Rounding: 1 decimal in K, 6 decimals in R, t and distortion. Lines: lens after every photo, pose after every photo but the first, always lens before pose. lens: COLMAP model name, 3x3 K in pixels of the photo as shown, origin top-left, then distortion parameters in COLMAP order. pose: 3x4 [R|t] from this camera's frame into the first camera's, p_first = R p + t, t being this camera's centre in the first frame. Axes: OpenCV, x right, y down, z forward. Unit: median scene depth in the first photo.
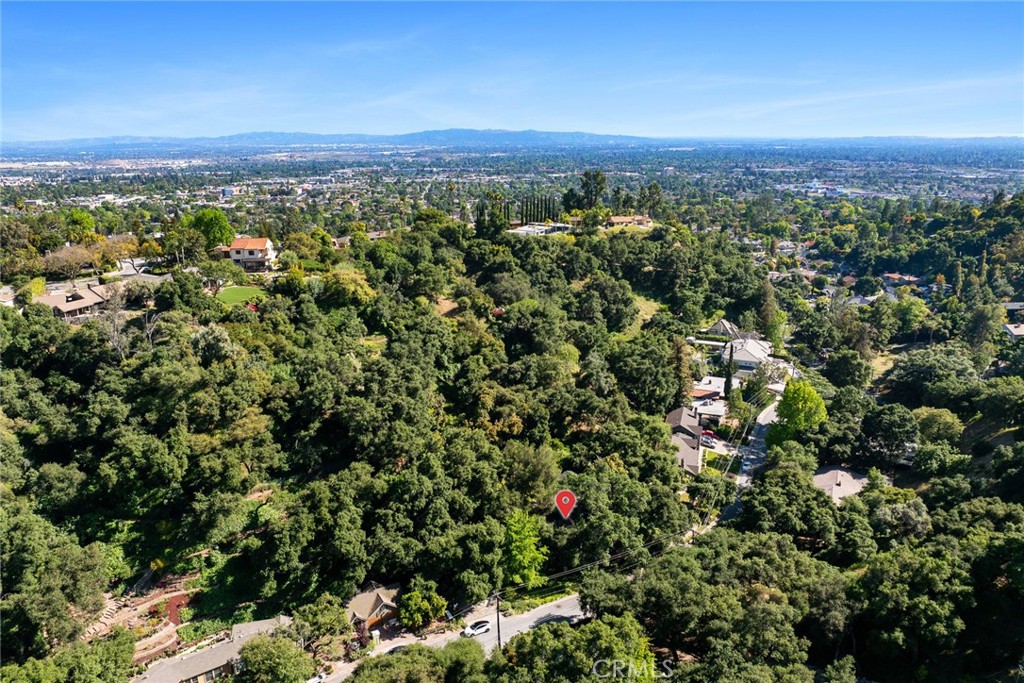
lens RADIAL K [[722.0, 0, 510.3], [0, 722.0, 344.4], [0, 0, 1]] dist [-0.031800, -0.000523]
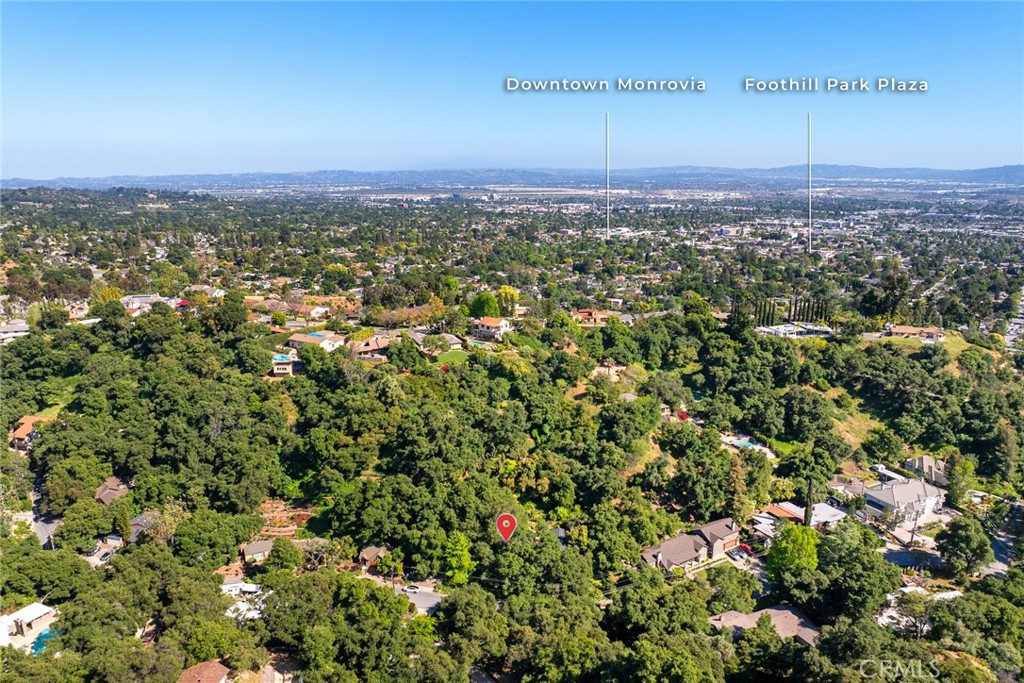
lens RADIAL K [[722.0, 0, 513.5], [0, 722.0, 342.3], [0, 0, 1]] dist [-0.031800, -0.000523]
pose [[0.760386, 0.156624, -0.630303, 0.724770], [-0.184564, 0.982585, 0.021508, -0.163695], [0.622695, 0.099977, 0.776051, -0.134254]]
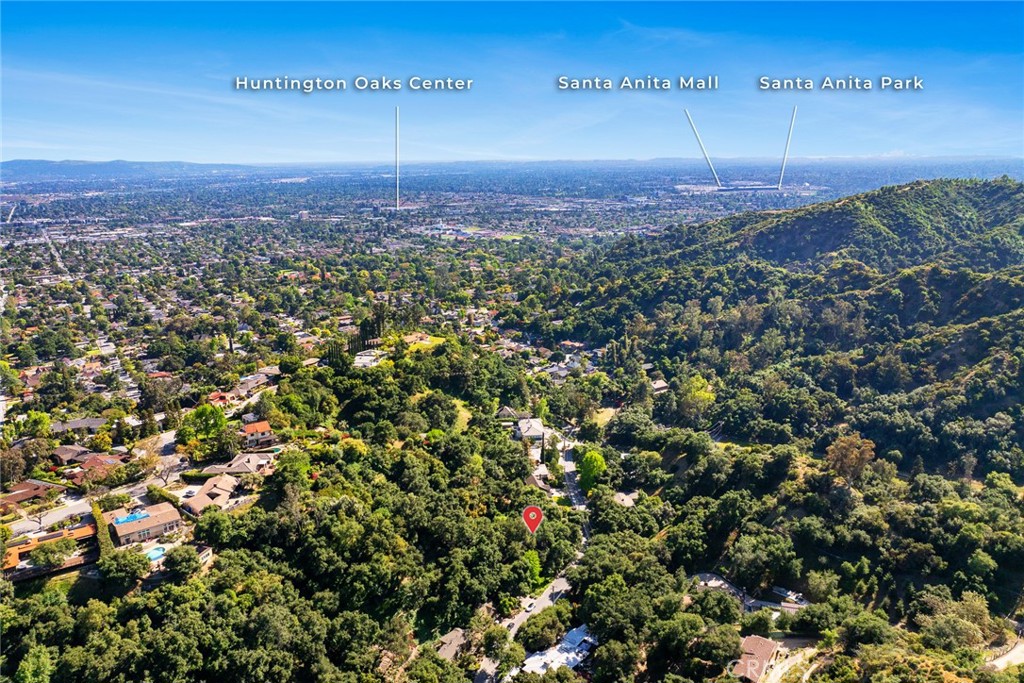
lens RADIAL K [[722.0, 0, 511.3], [0, 722.0, 341.3], [0, 0, 1]] dist [-0.031800, -0.000523]
pose [[0.866154, -0.126614, 0.483474, -0.703995], [0.143557, 0.989640, 0.001985, -0.283271], [-0.478716, 0.067686, 0.875357, -0.638338]]
